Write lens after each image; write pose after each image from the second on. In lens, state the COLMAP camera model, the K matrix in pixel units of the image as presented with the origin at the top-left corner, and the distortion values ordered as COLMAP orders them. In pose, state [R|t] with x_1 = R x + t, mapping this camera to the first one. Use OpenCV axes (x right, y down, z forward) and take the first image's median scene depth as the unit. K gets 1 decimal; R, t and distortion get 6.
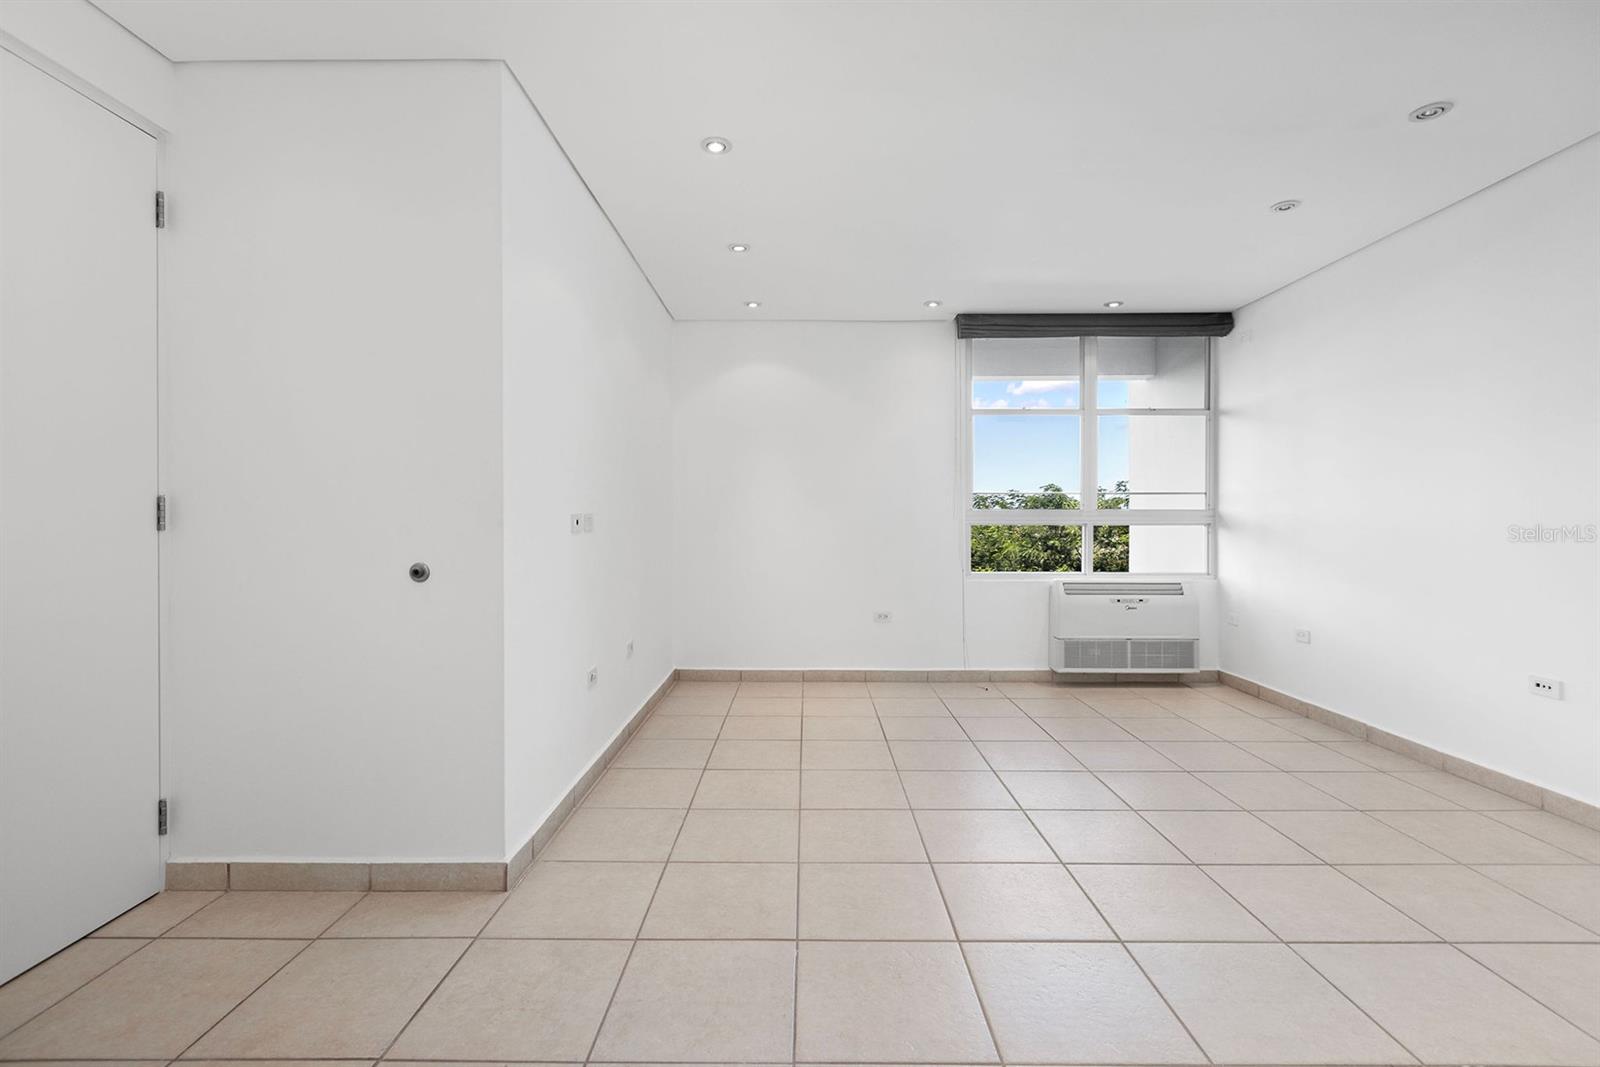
lens RADIAL K [[719.0, 0, 798.5], [0, 719.0, 521.5], [0, 0, 1]] dist [-0.002518, 0.001624]
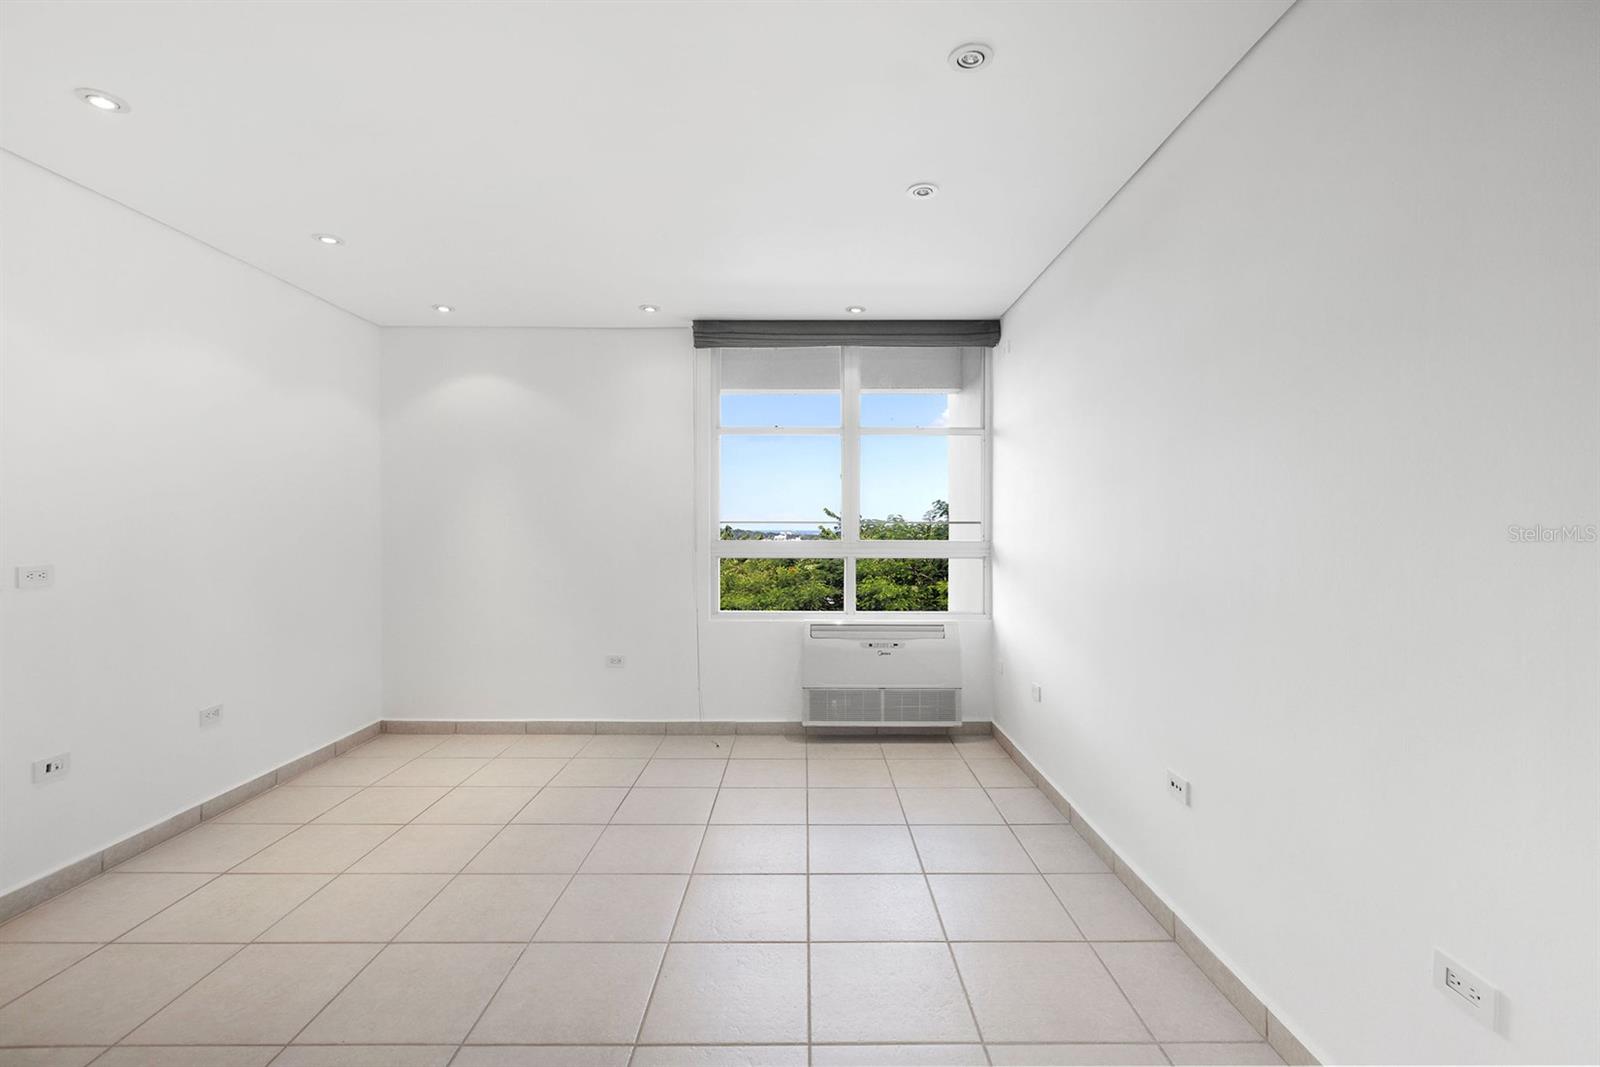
lens RADIAL K [[719.0, 0, 806.8], [0, 719.0, 532.7], [0, 0, 1]] dist [-0.002518, 0.001624]
pose [[0.999945, 0.001650, 0.010390, 0.349560], [-0.001728, 0.999970, 0.007530, -0.034272], [-0.010377, -0.007547, 0.999918, 0.113162]]
